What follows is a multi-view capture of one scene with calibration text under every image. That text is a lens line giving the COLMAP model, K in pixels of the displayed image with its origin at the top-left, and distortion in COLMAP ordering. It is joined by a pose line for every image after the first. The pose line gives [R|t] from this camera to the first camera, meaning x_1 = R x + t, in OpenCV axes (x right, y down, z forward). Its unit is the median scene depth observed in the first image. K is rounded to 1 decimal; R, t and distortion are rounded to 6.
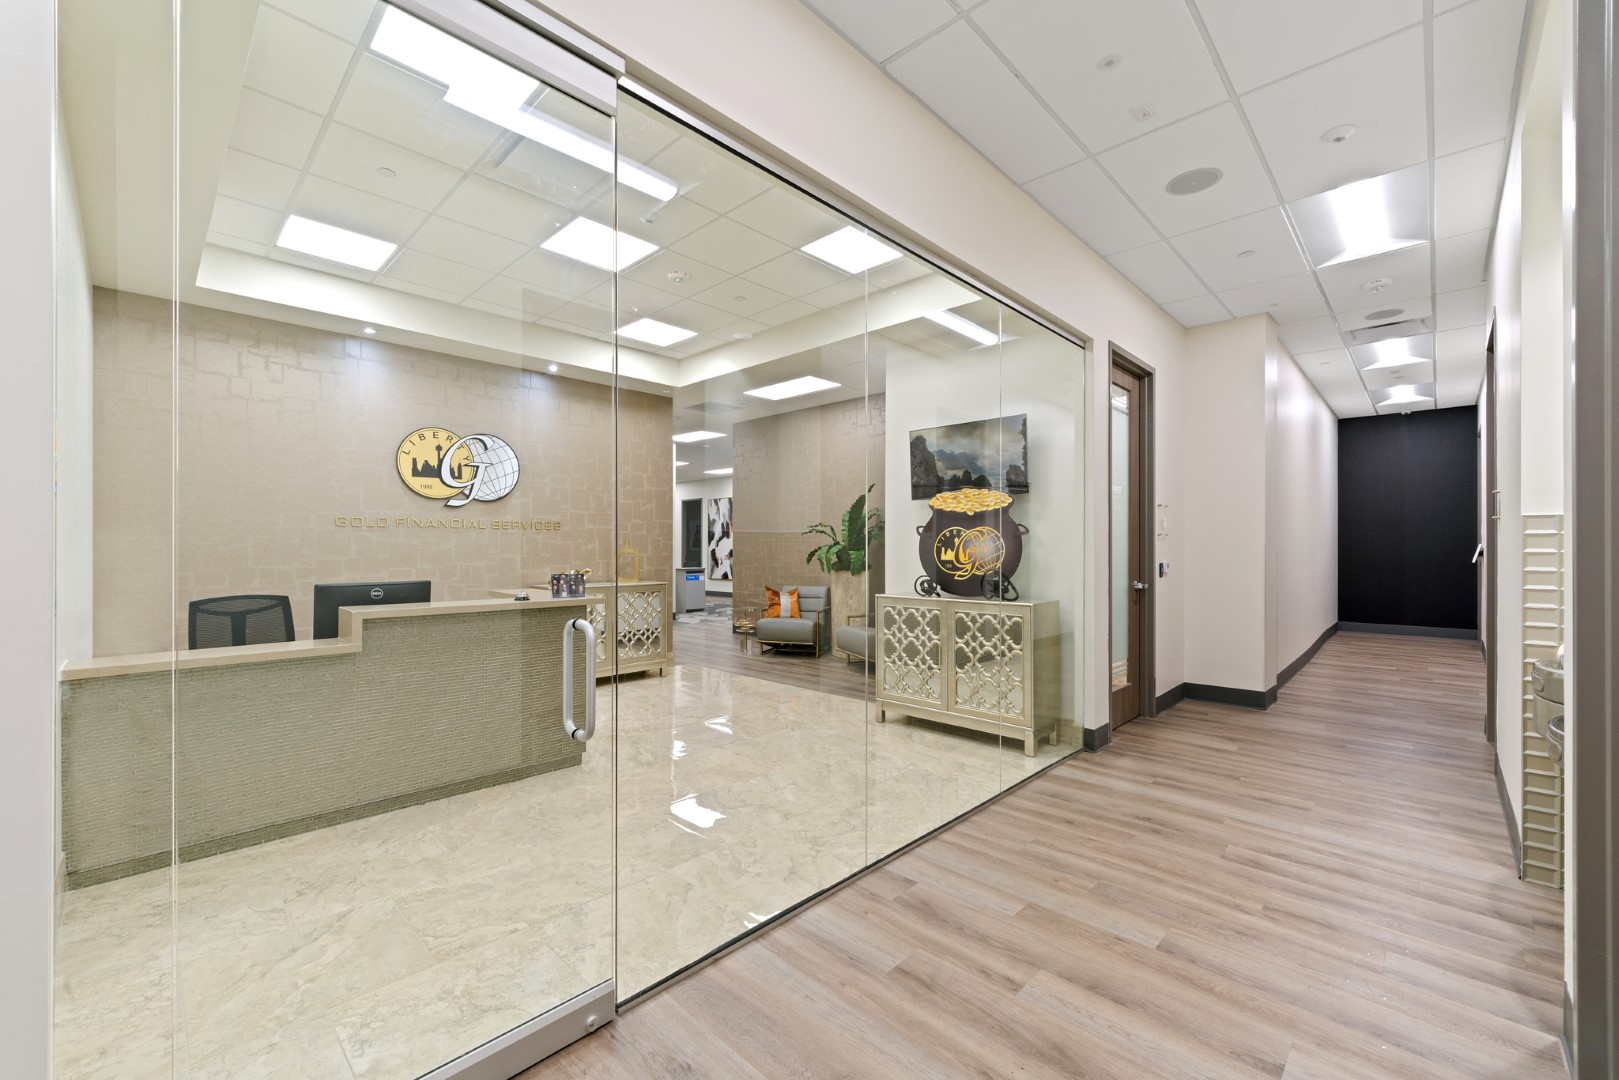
lens RADIAL K [[642.7, 0, 805.3], [0, 642.7, 539.0], [0, 0, 1]] dist [-0.000525, 0.000359]
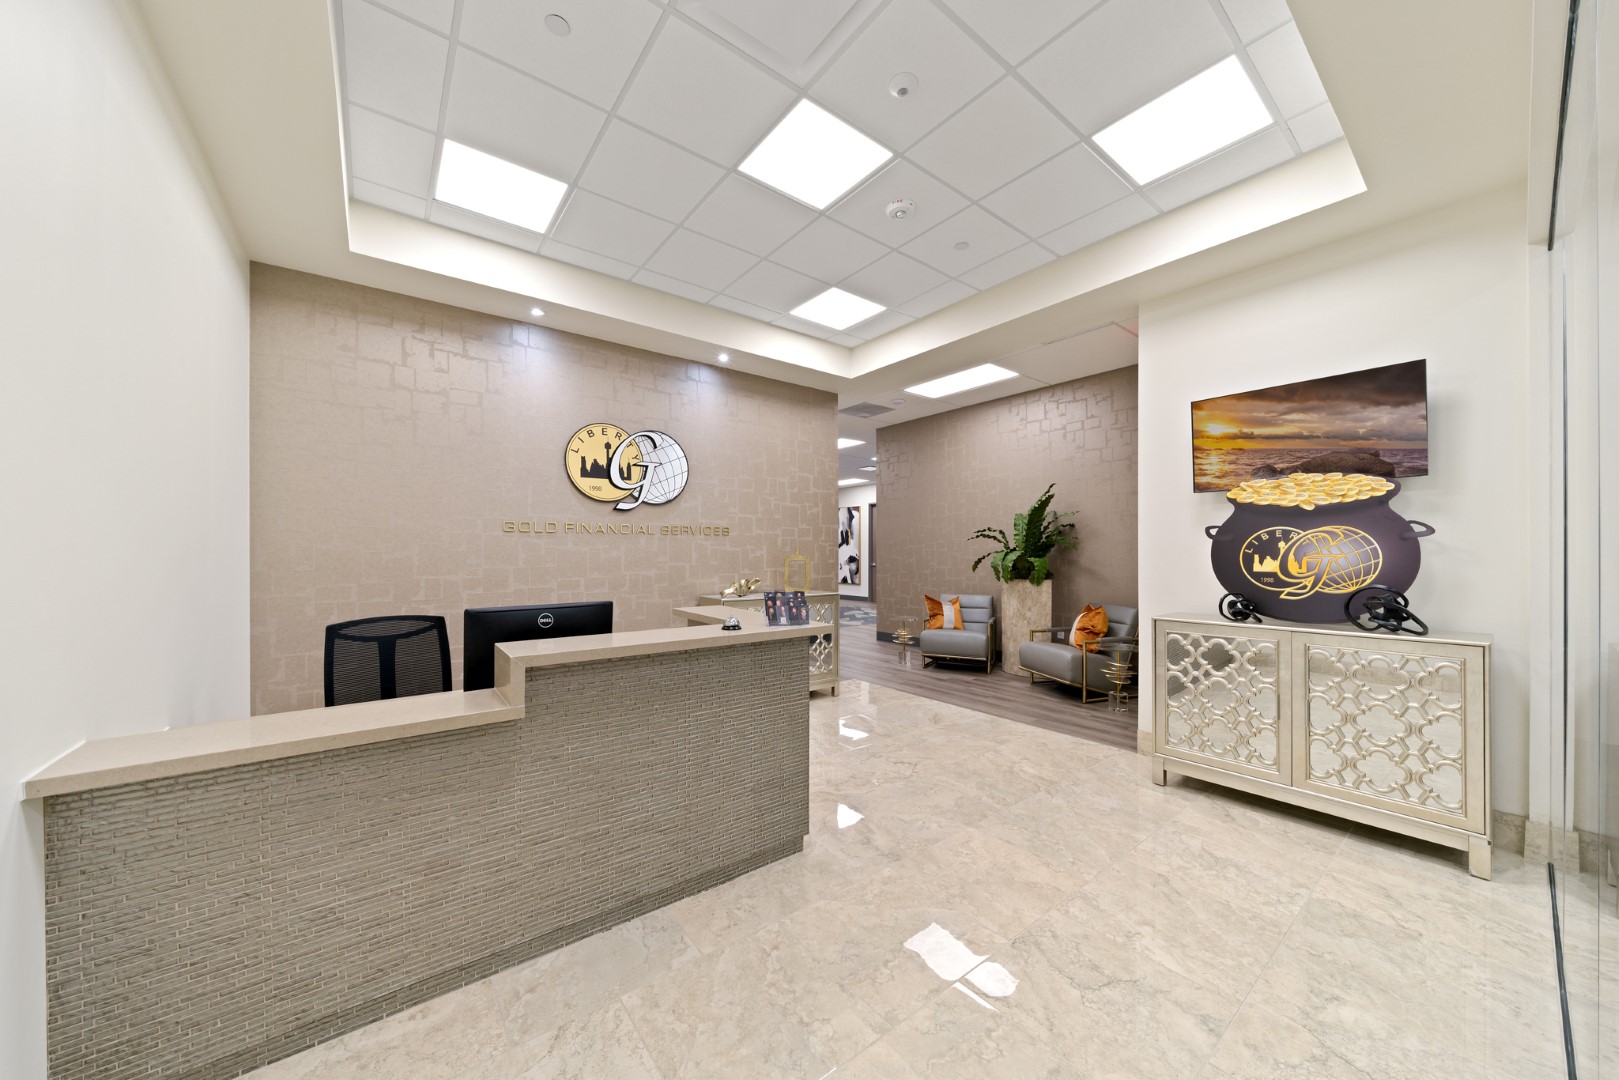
lens RADIAL K [[554.0, 0, 812.3], [0, 554.0, 547.8], [0, 0, 1]] dist [-0.006472, -0.000197]
pose [[0.990324, -0.002700, -0.138751, -0.201039], [0.003197, 0.999989, 0.003359, 0.001471], [0.138740, -0.003770, 0.990322, 0.302800]]
